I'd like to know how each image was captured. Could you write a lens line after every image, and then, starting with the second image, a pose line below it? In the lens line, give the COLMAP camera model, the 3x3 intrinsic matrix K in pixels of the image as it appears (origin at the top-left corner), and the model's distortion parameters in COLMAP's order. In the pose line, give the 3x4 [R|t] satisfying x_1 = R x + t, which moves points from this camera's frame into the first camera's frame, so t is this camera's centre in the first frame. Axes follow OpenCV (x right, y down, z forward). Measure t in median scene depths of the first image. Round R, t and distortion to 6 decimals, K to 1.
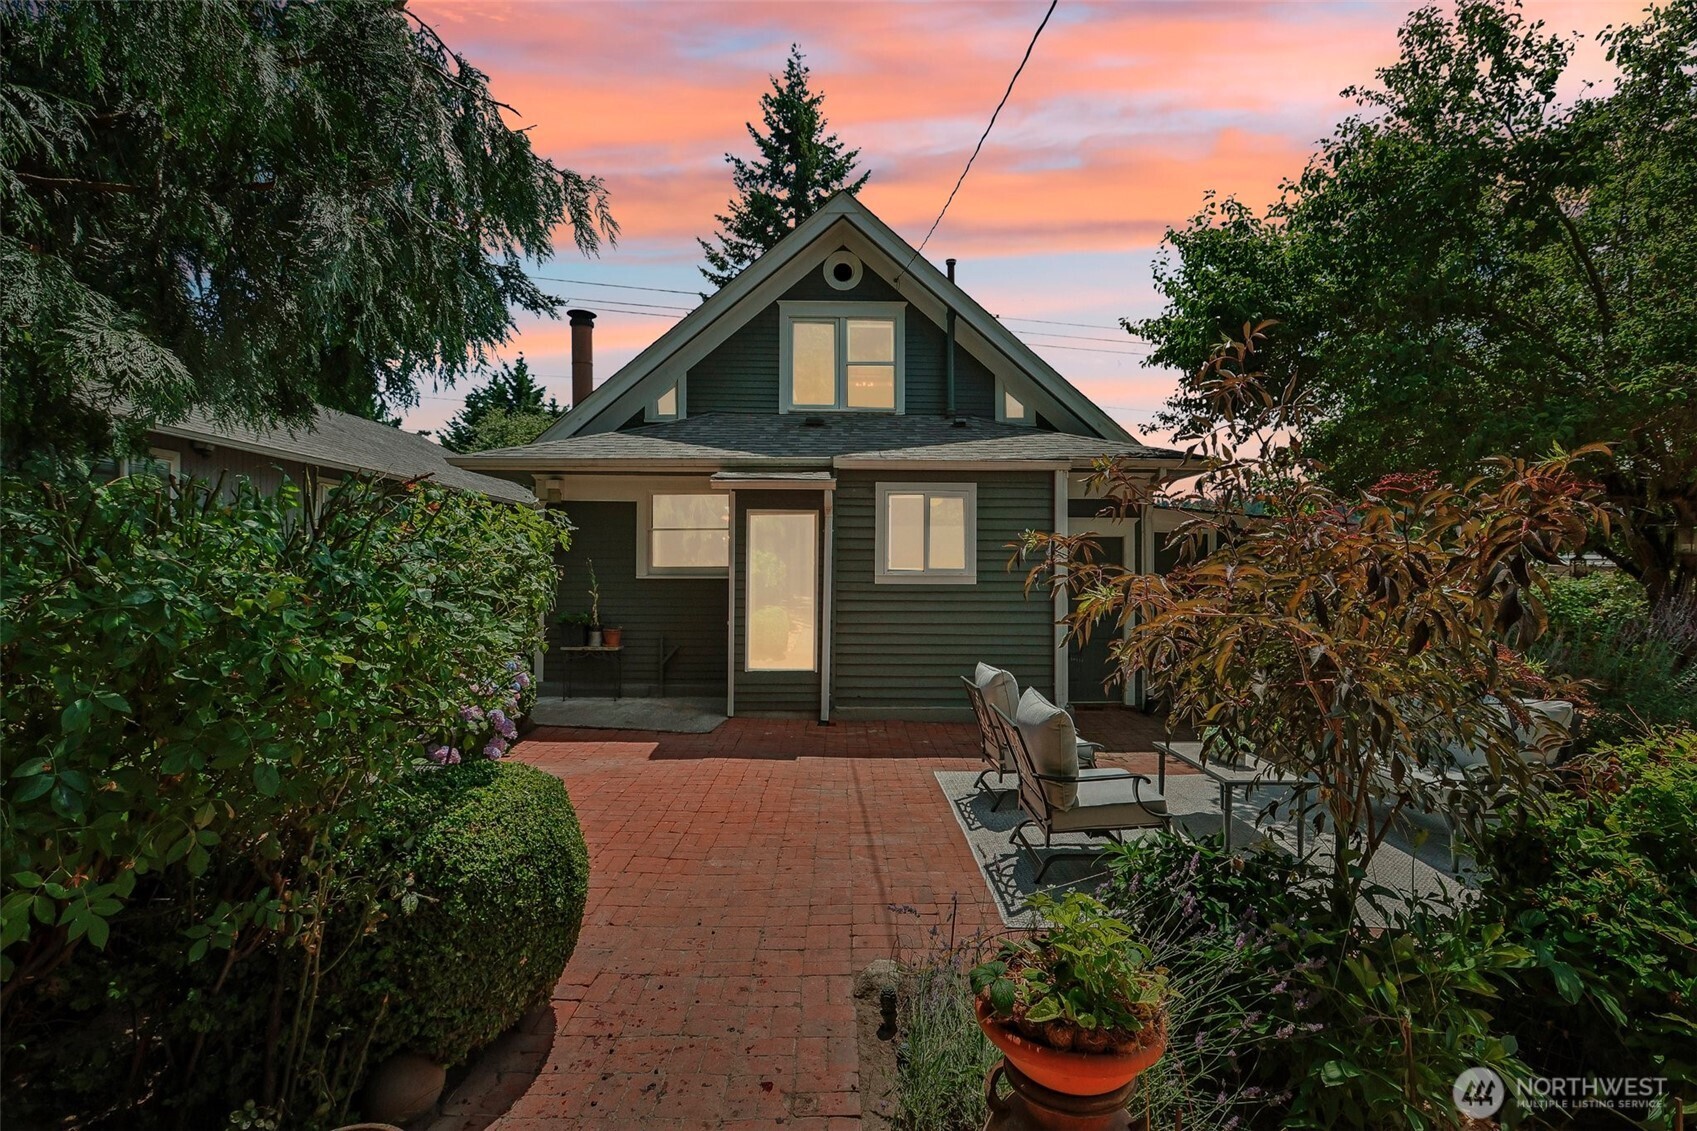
lens RADIAL K [[754.1, 0, 852.5], [0, 754.1, 563.1], [0, 0, 1]] dist [-0.002303, -0.000343]
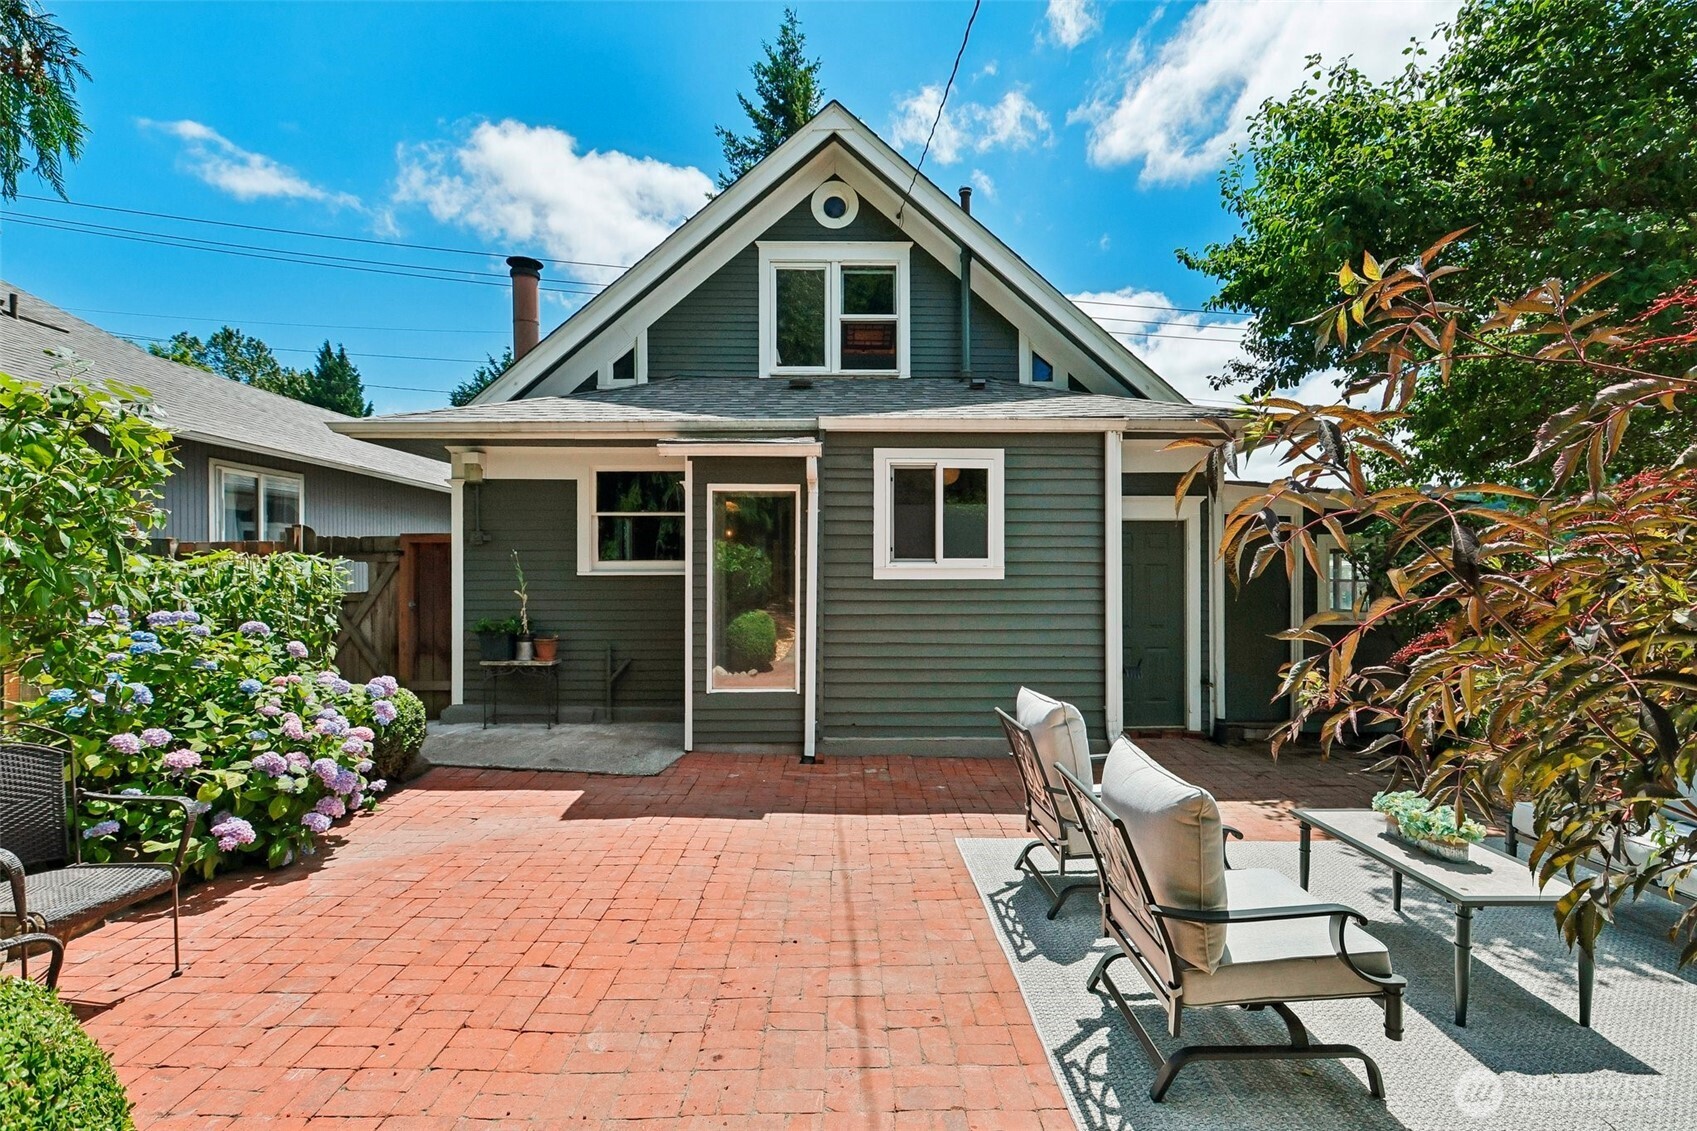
lens RADIAL K [[754.1, 0, 847.1], [0, 754.1, 573.8], [0, 0, 1]] dist [-0.002303, -0.000343]
pose [[0.999901, -0.005407, -0.012985, 0.012747], [0.005520, 0.999948, 0.008630, 0.014678], [0.012937, -0.008701, 0.999878, 0.222954]]
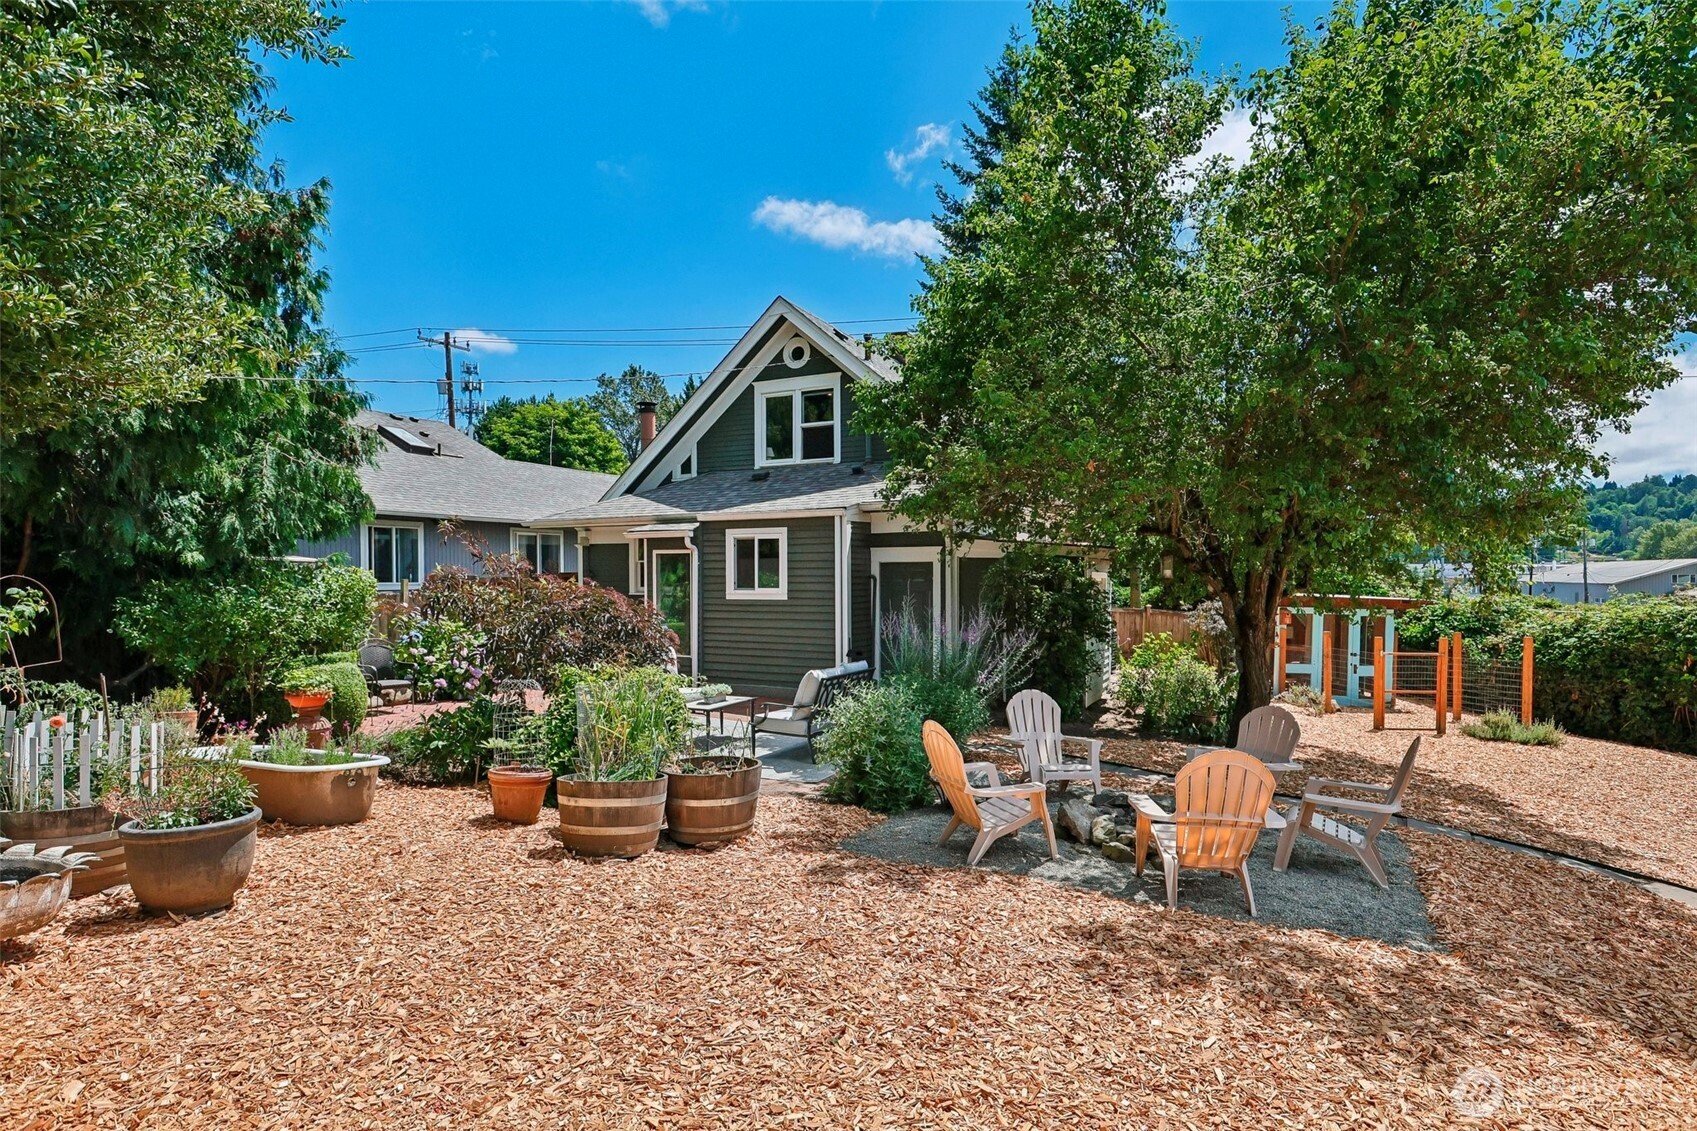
lens RADIAL K [[926.6, 0, 850.2], [0, 926.6, 570.1], [0, 0, 1]] dist [-0.000571, 0.000257]
pose [[0.874376, -0.010555, -0.485134, 1.097988], [0.011137, 0.999937, -0.001682, -0.023092], [0.485121, -0.003933, 0.874438, -0.437228]]
